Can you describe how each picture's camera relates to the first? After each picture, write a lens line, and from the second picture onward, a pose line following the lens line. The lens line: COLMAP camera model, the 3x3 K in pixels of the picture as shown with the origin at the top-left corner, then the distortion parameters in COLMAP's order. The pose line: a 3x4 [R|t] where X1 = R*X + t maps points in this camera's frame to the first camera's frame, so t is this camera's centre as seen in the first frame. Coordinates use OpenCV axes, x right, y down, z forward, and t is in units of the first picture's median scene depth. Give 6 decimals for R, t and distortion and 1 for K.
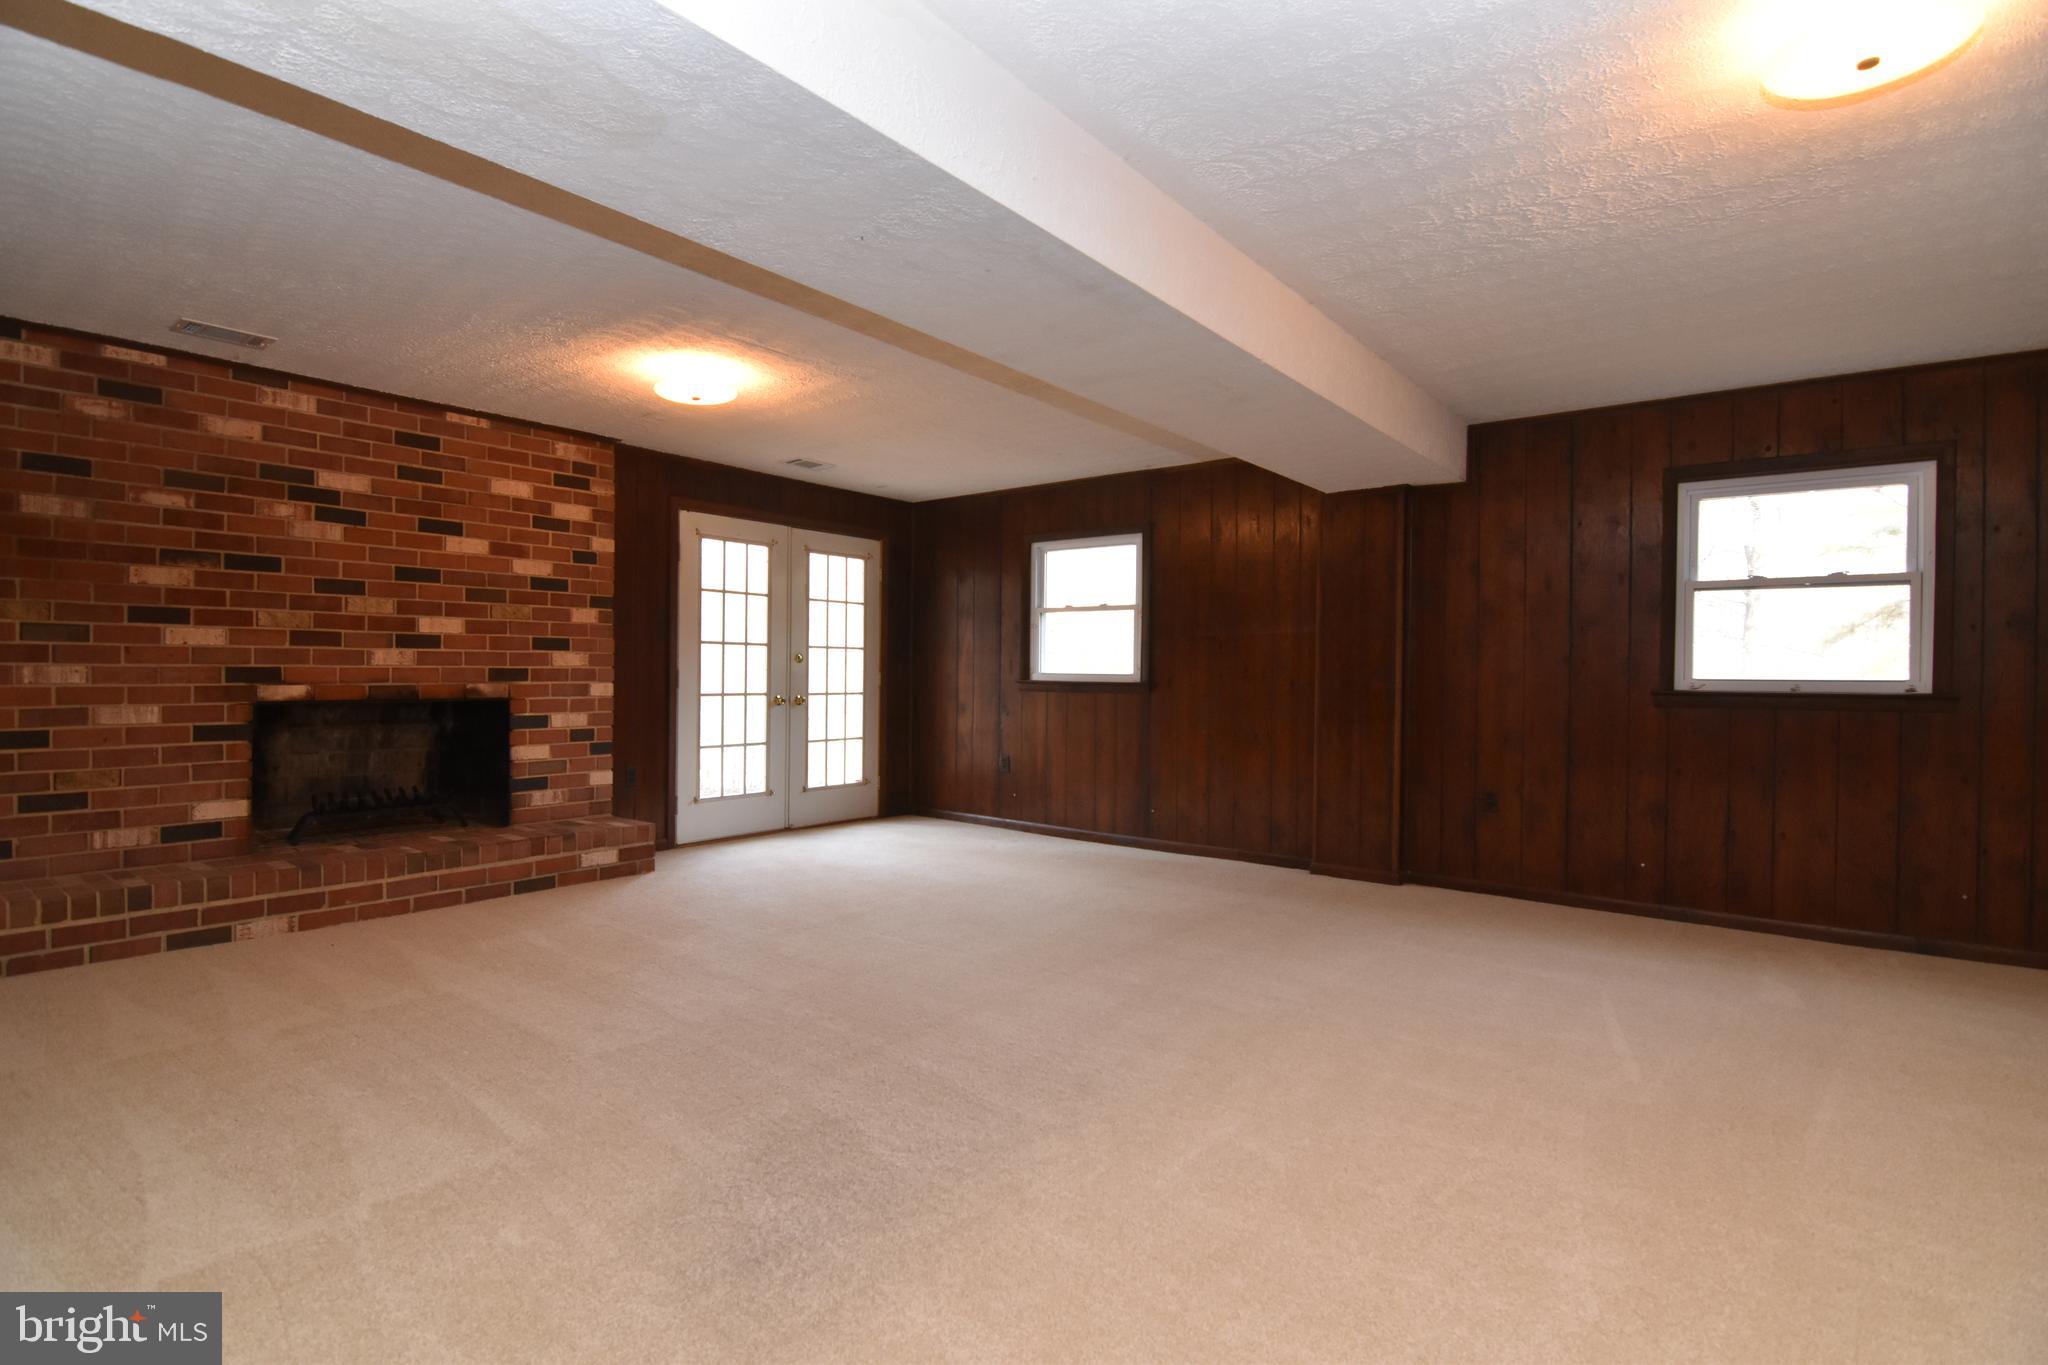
lens RADIAL K [[995.2, 0, 1022.6], [0, 995.2, 677.4], [0, 0, 1]] dist [-0.005393, -0.001697]
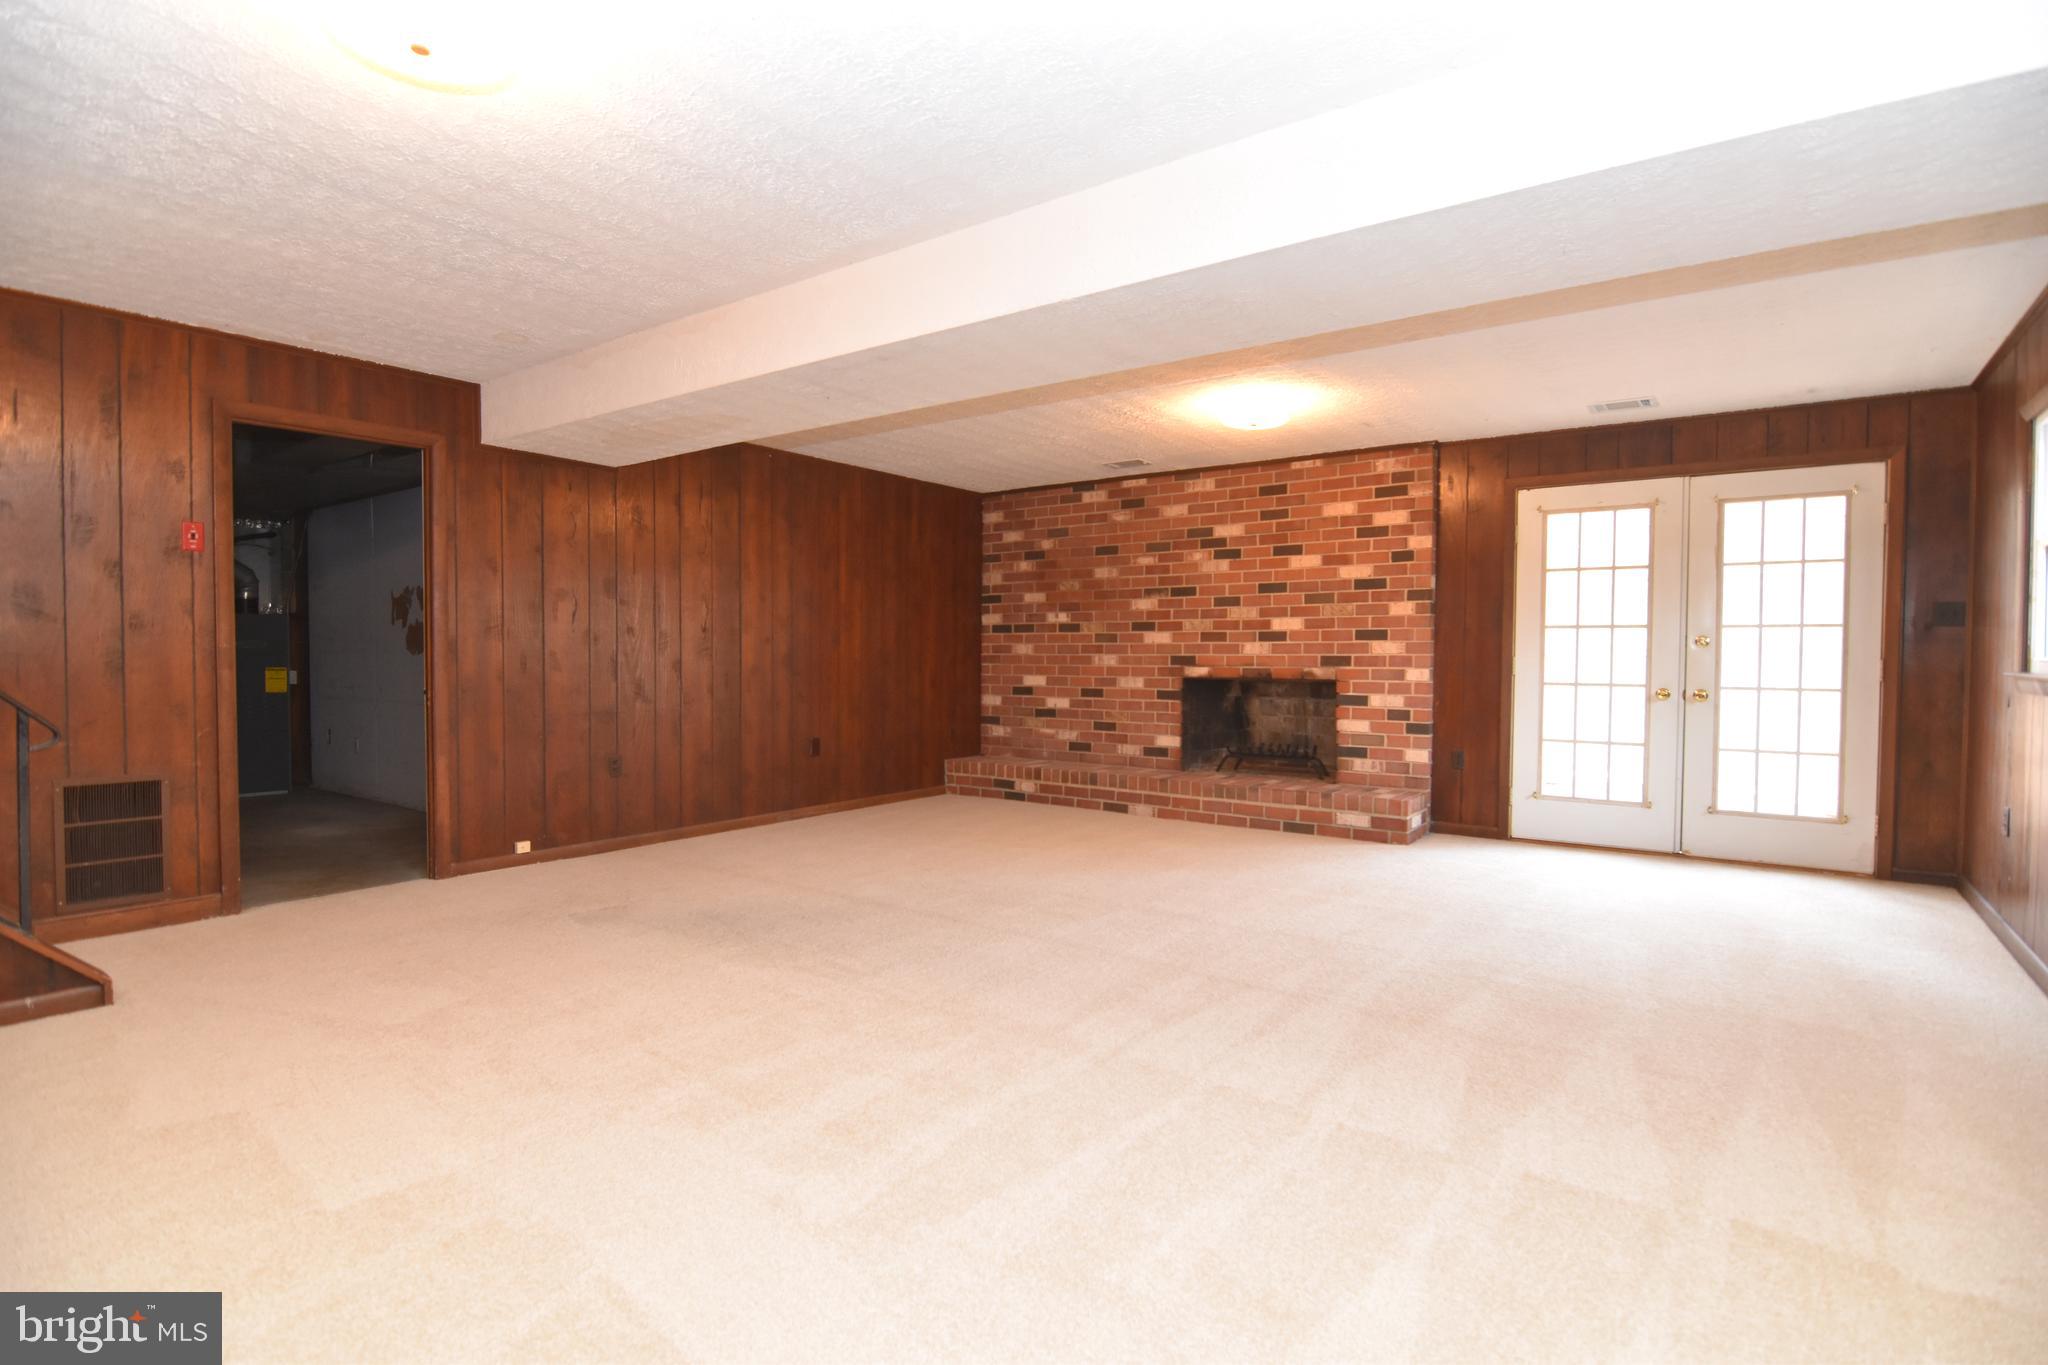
lens RADIAL K [[995.2, 0, 1022.9], [0, 995.2, 681.4], [0, 0, 1]] dist [-0.005393, -0.001697]
pose [[0.036876, 0.023240, -0.999050, 0.738606], [-0.005892, 0.999717, 0.023038, -0.003864], [0.999302, 0.005037, 0.037002, 0.593309]]
